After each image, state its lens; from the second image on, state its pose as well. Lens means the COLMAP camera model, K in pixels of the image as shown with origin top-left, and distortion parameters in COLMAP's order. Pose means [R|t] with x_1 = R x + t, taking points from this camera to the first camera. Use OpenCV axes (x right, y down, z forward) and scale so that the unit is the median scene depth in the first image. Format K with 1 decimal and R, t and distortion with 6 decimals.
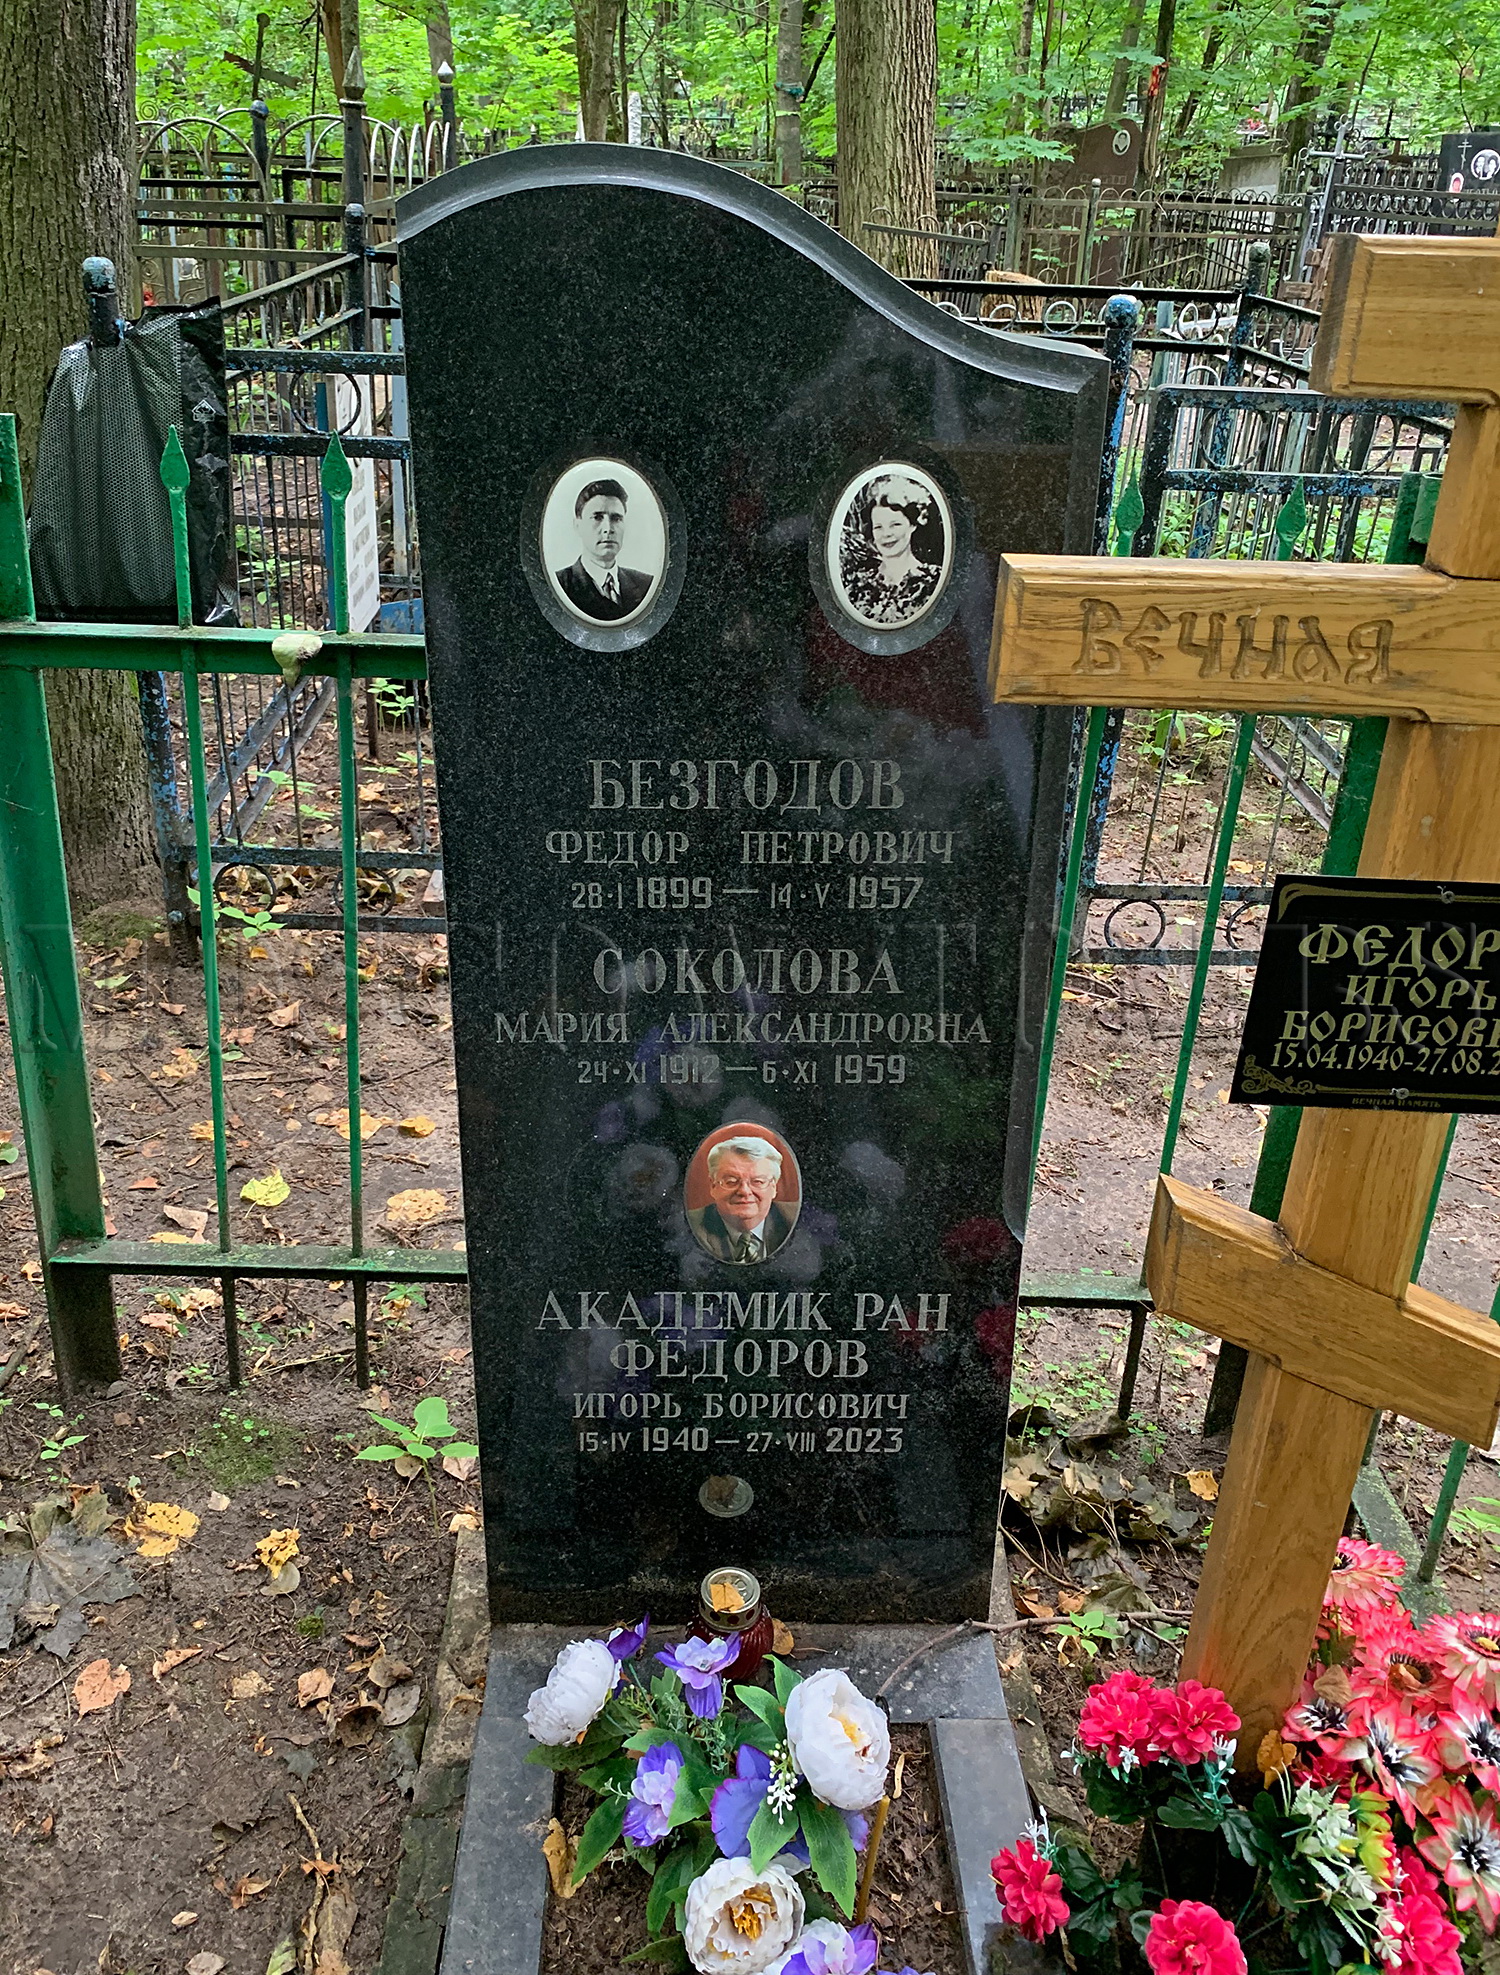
lens RADIAL K [[1927.3, 0, 690.8], [0, 1927.3, 984.8], [0, 0, 1]] dist [0.058053, -0.116991]
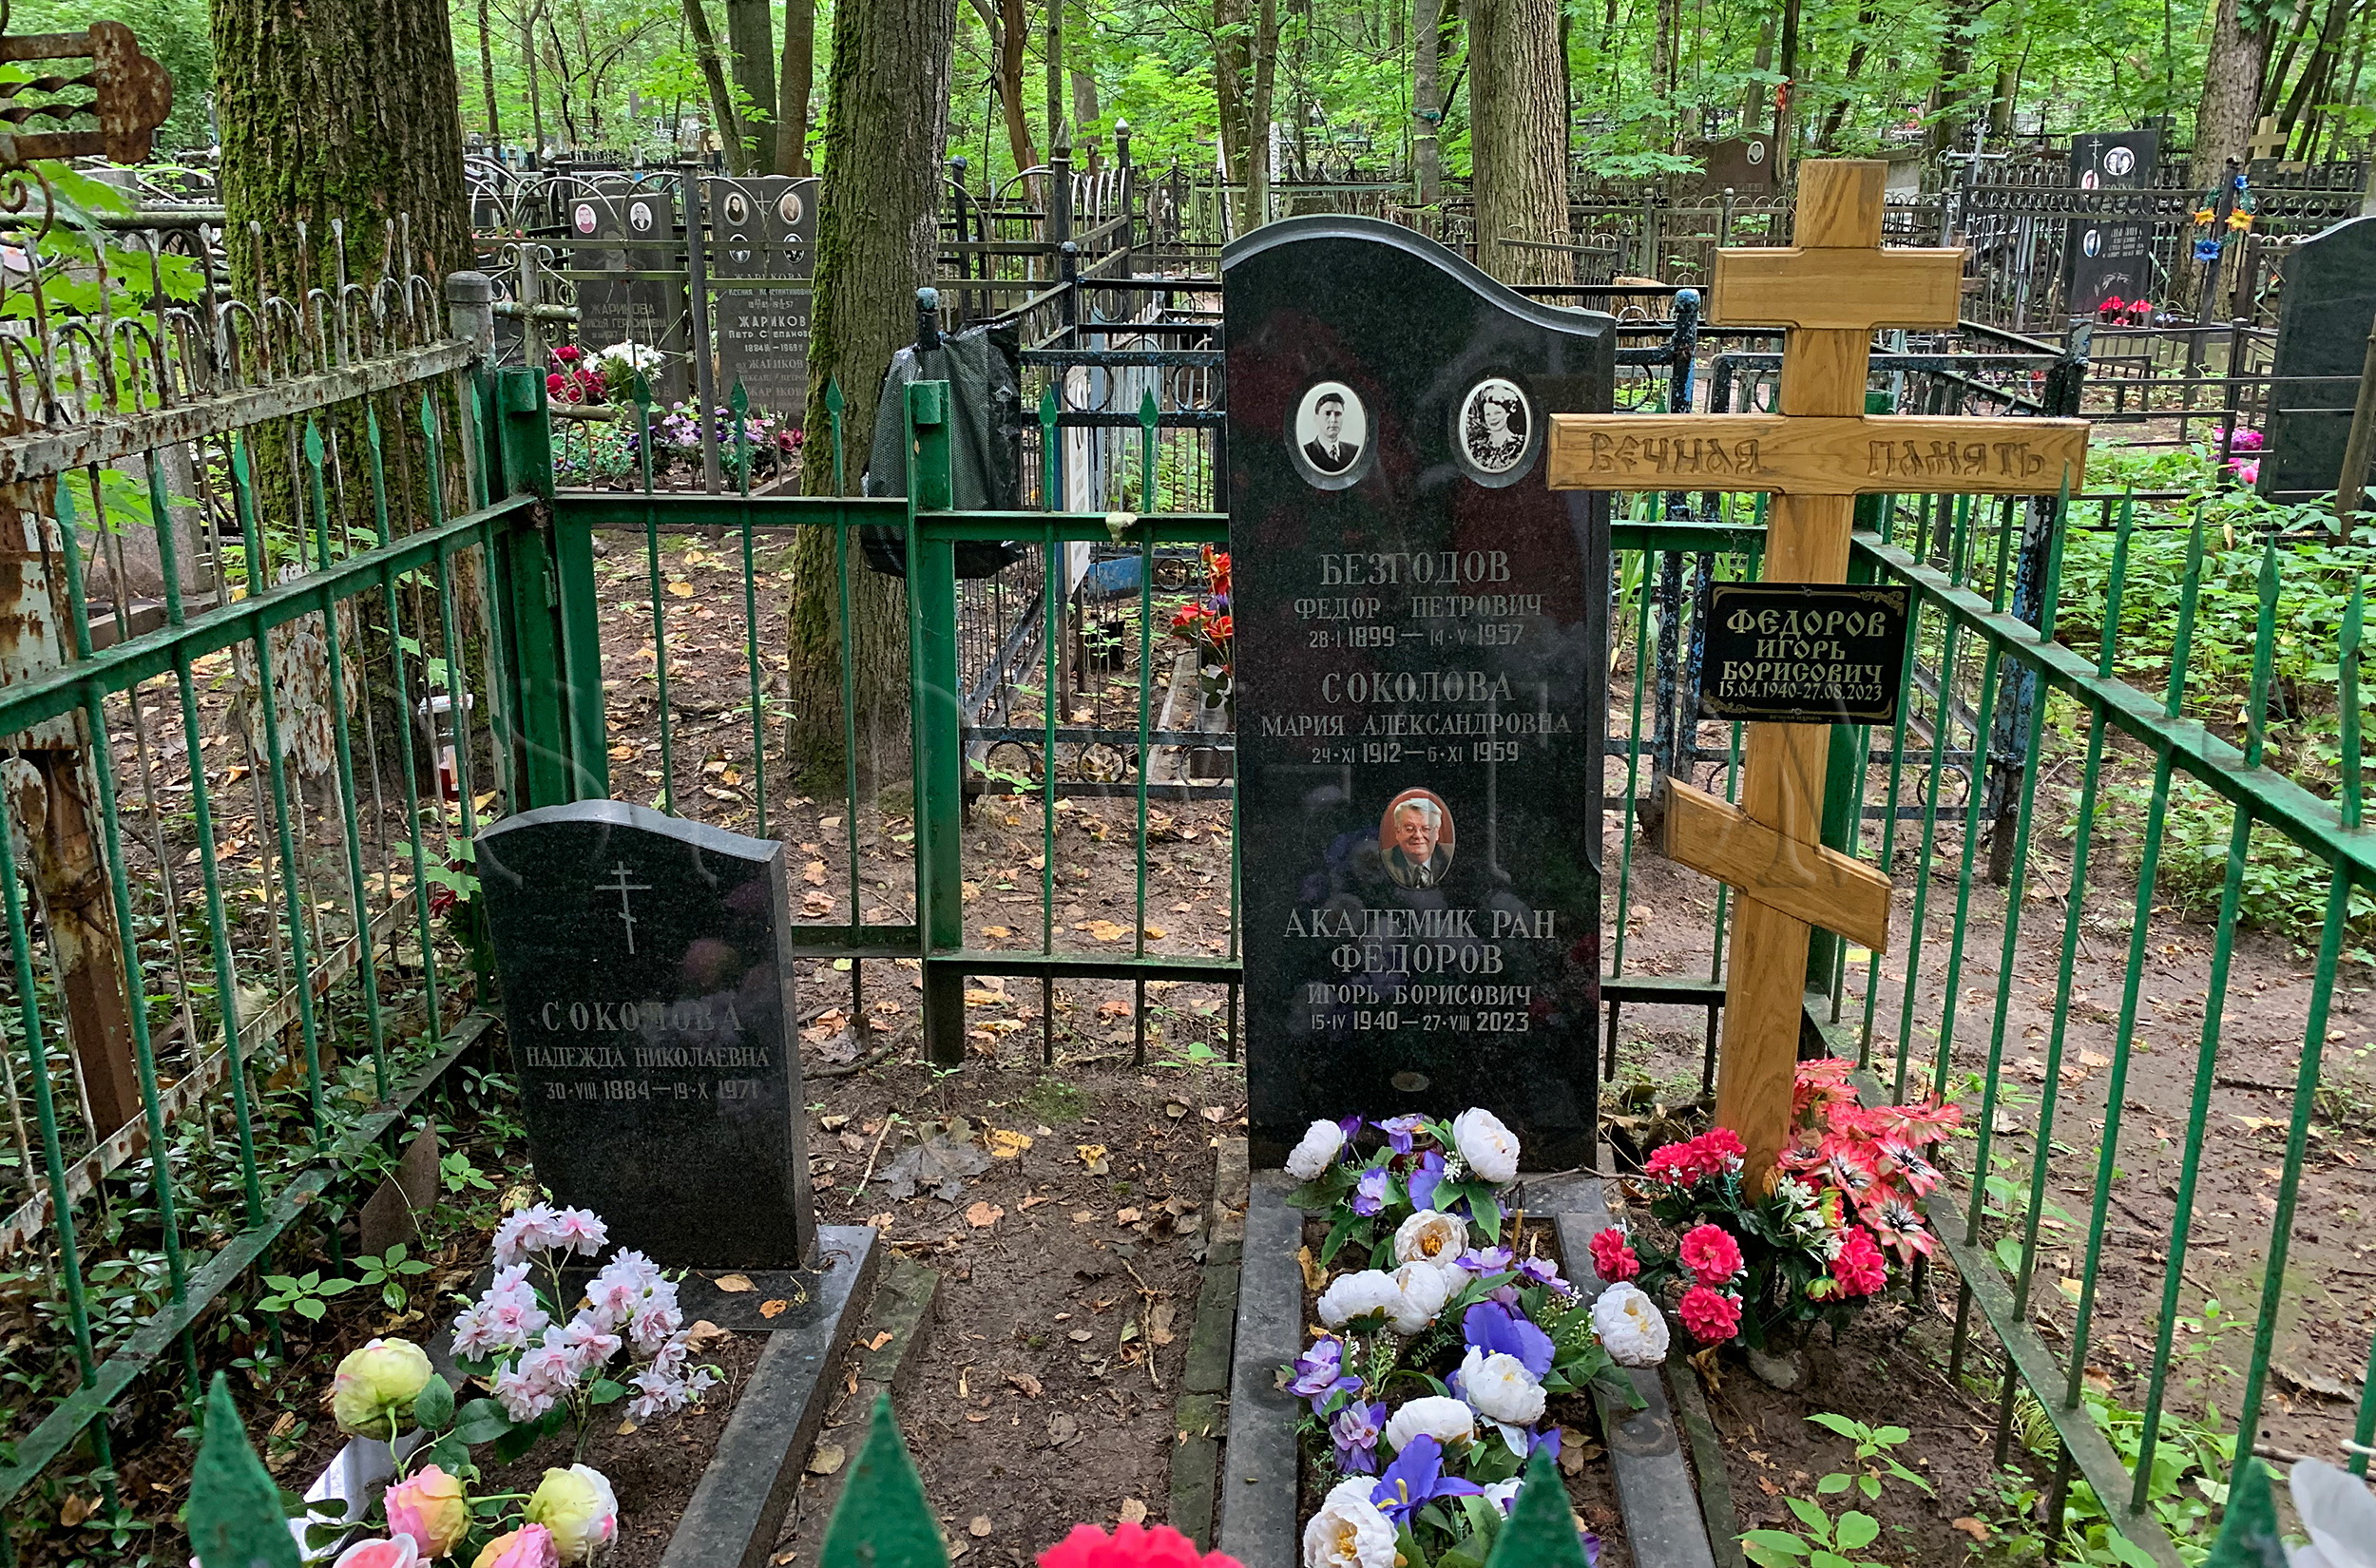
lens RADIAL K [[1943.7, 0, 1186.2], [0, 1943.7, 666.3], [0, 0, 1]] dist [0.164422, -0.480201]
pose [[0.996790, -0.016436, -0.078351, -0.034233], [0.003501, 0.986710, -0.162453, 0.231462], [0.079979, 0.161658, 0.983601, -0.612985]]
